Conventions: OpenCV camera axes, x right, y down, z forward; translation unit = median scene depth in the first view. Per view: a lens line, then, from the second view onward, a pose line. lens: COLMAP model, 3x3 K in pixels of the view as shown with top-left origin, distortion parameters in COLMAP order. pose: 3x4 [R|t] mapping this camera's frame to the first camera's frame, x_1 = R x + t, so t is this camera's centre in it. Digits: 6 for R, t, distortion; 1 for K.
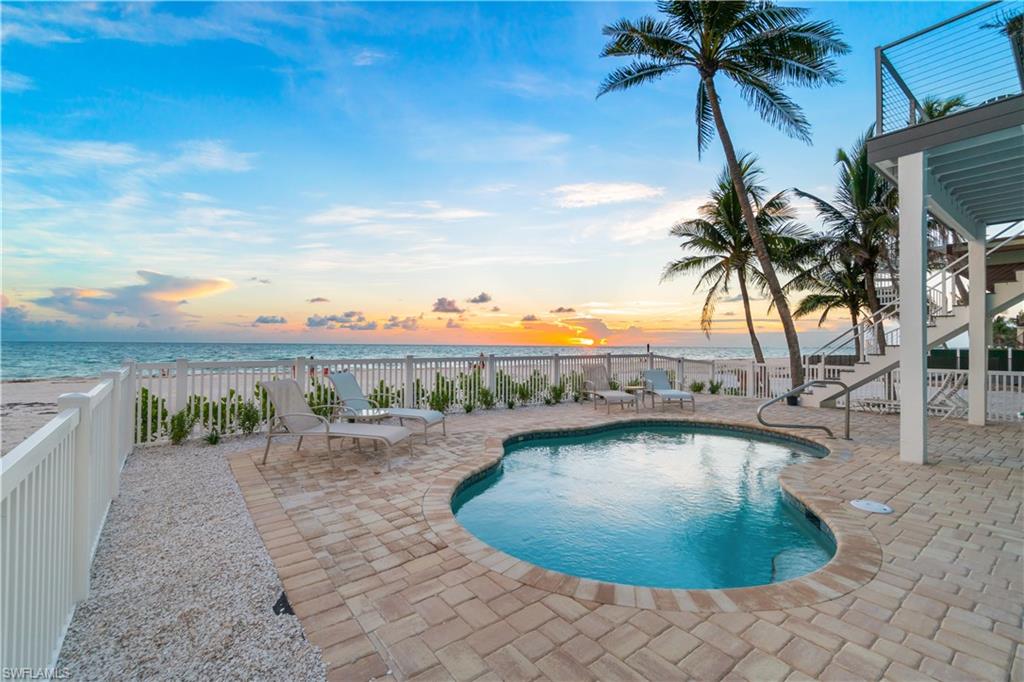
lens RADIAL K [[439.1, 0, 512.0], [0, 439.1, 341.0], [0, 0, 1]] dist [0.003254, 0.000070]
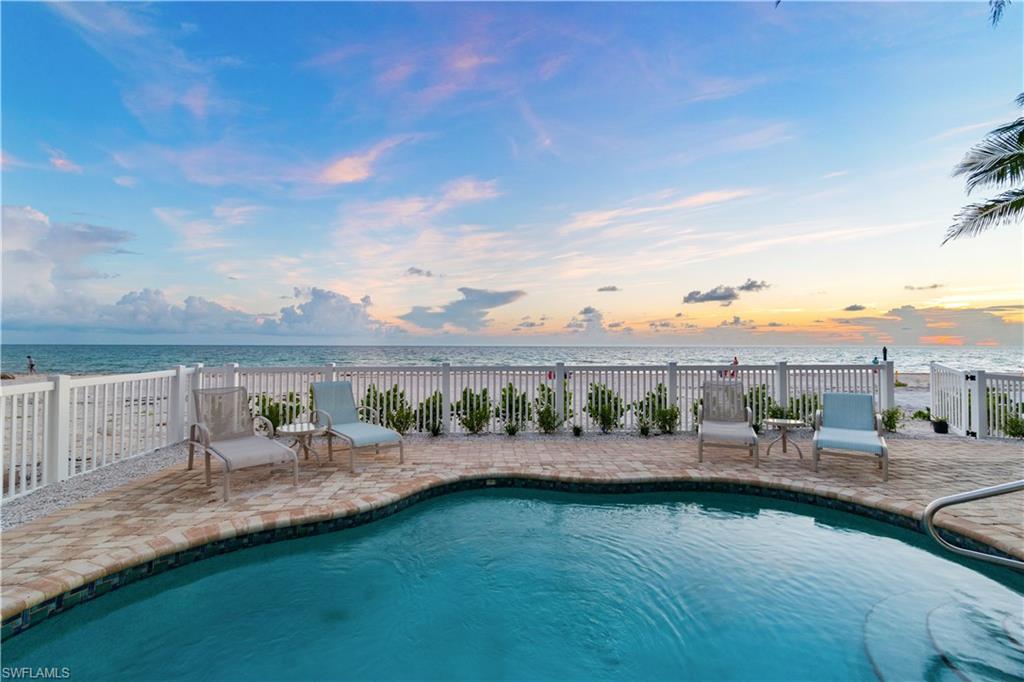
lens RADIAL K [[447.5, 0, 508.0], [0, 447.5, 316.1], [0, 0, 1]] dist [-0.000002, -0.000319]
pose [[0.815197, -0.046767, -0.577293, 0.344711], [0.011355, 0.997834, -0.064802, -0.001312], [0.579073, 0.046271, 0.813961, 0.292890]]
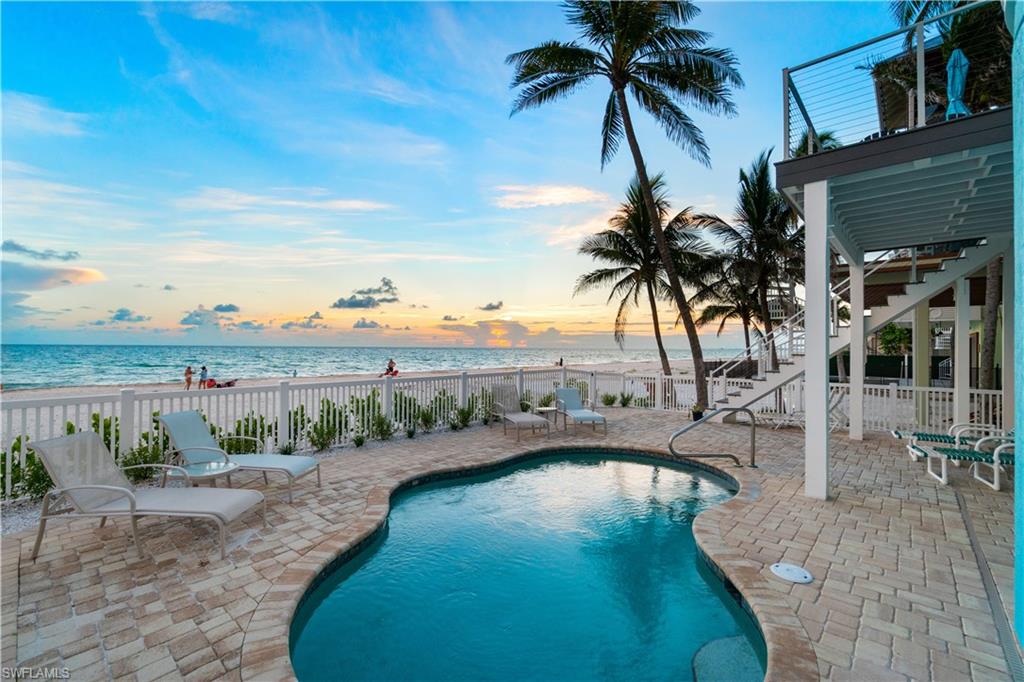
lens RADIAL K [[442.6, 0, 510.9], [0, 442.6, 344.5], [0, 0, 1]] dist [-0.002409, -0.000120]
pose [[0.983792, -0.001083, 0.179311, 0.035101], [0.000351, 0.999991, 0.004117, -0.036590], [-0.179314, -0.003987, 0.983784, 0.083671]]
